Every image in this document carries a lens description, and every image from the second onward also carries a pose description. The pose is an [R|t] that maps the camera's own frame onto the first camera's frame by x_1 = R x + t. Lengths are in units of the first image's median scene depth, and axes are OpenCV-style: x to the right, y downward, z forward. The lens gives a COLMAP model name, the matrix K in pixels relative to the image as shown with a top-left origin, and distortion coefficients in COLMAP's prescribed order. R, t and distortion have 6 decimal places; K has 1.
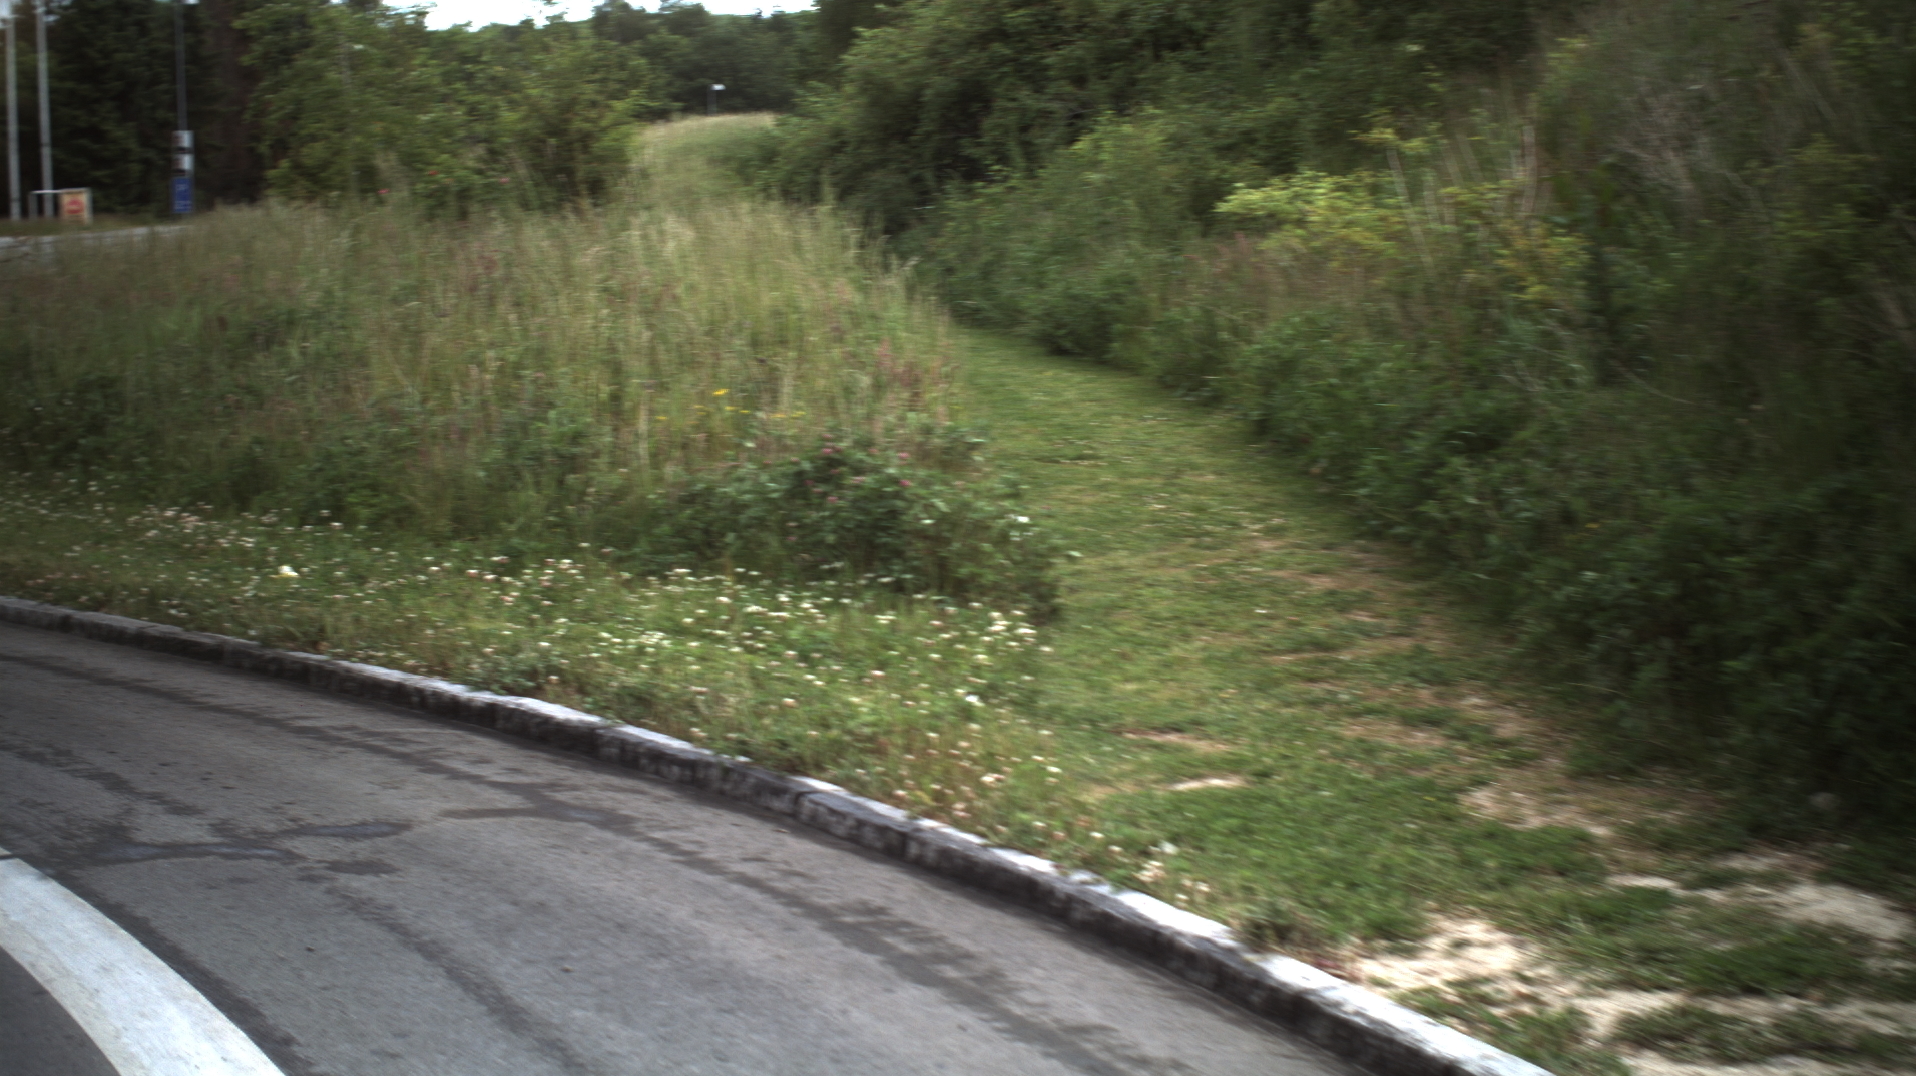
lens RADIAL K [[3359.6, 0, 958.0], [0, 3359.6, 538.0], [0, 0, 1]] dist [-0.285574, 0.281562]
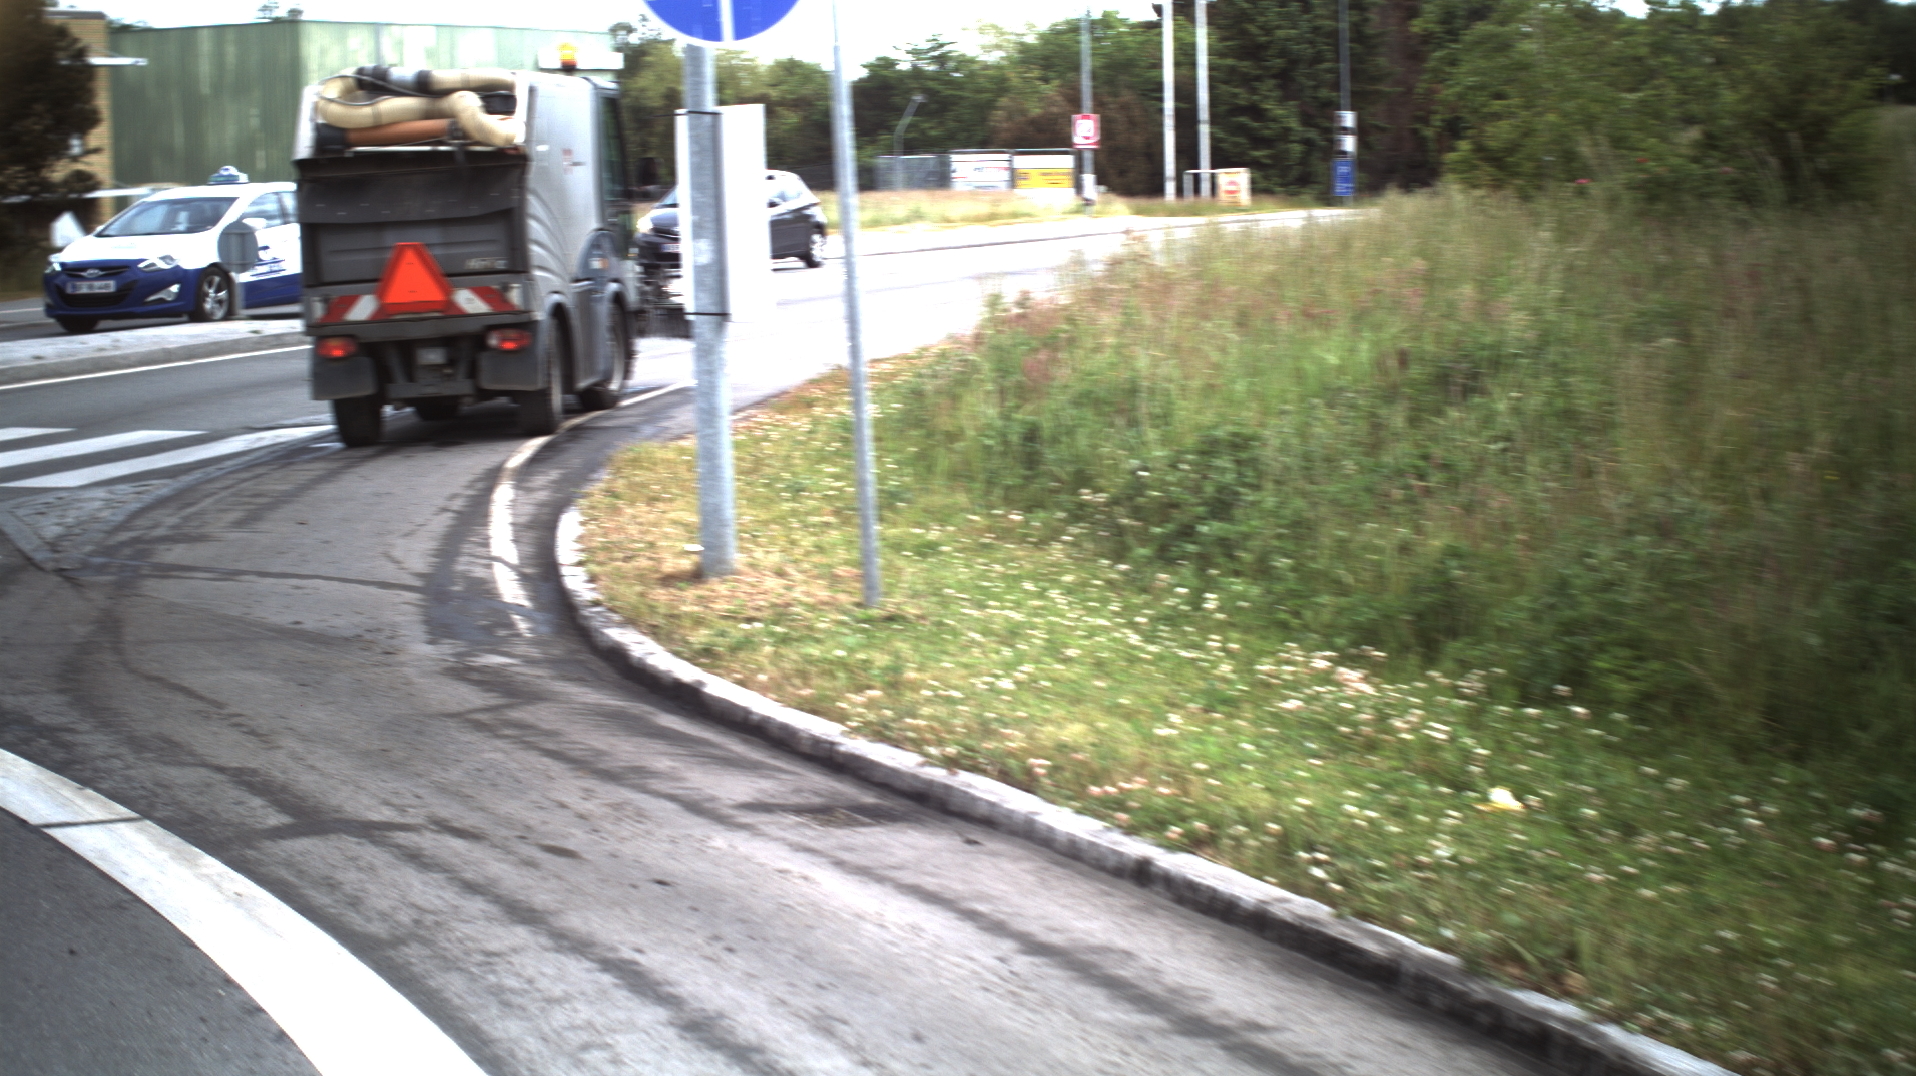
lens RADIAL K [[3359.6, 0, 958.0], [0, 3359.6, 538.0], [0, 0, 1]] dist [-0.285574, 0.281562]
pose [[0.941407, 0.038886, -0.335024, -0.083625], [-0.037488, 0.999240, 0.010642, -0.037671], [0.335183, 0.002541, 0.942149, 0.347095]]
